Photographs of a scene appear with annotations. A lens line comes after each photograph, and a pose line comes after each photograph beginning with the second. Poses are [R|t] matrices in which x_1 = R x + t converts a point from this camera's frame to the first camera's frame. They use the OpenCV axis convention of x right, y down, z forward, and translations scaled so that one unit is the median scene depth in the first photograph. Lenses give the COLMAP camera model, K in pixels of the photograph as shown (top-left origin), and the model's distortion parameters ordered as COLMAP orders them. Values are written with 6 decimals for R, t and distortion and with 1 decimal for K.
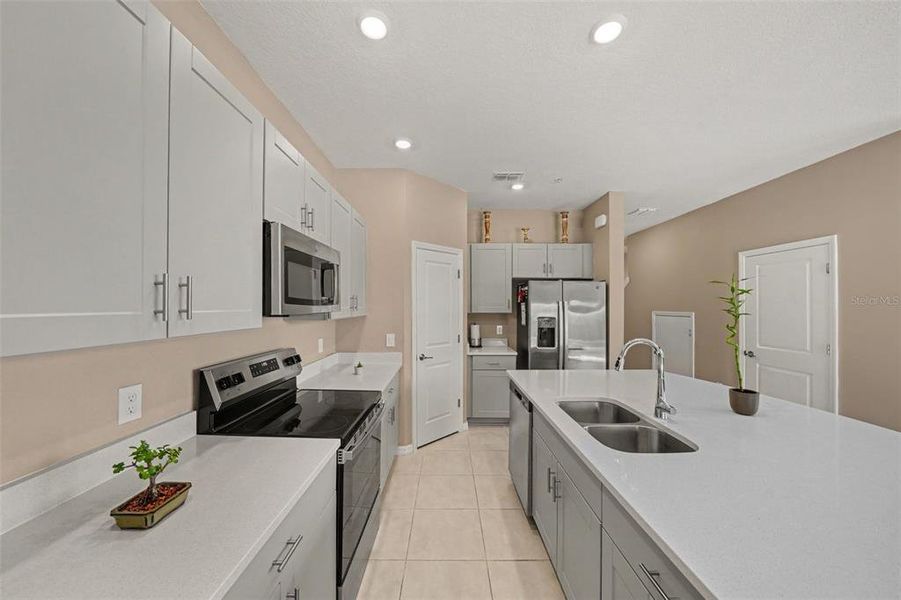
lens RADIAL K [[317.2, 0, 441.0], [0, 317.2, 303.8], [0, 0, 1]] dist [-0.012055, 0.000073]
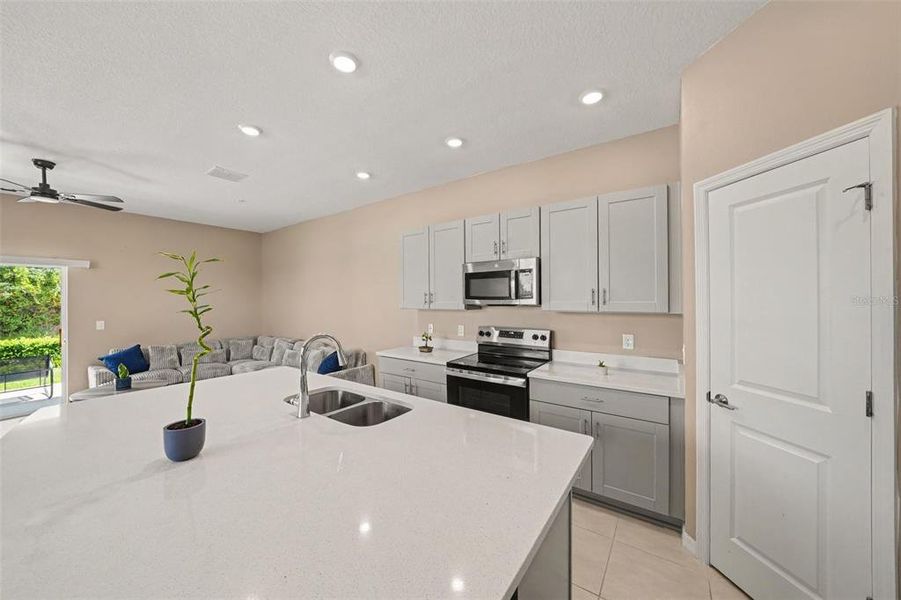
lens RADIAL K [[324.3, 0, 441.1], [0, 324.3, 298.9], [0, 0, 1]] dist [-0.013841, -0.000052]
pose [[-0.584497, -0.002182, -0.811393, 0.593752], [0.008114, 0.999931, -0.008534, 0.006314], [0.811355, -0.011571, -0.584439, 0.904065]]
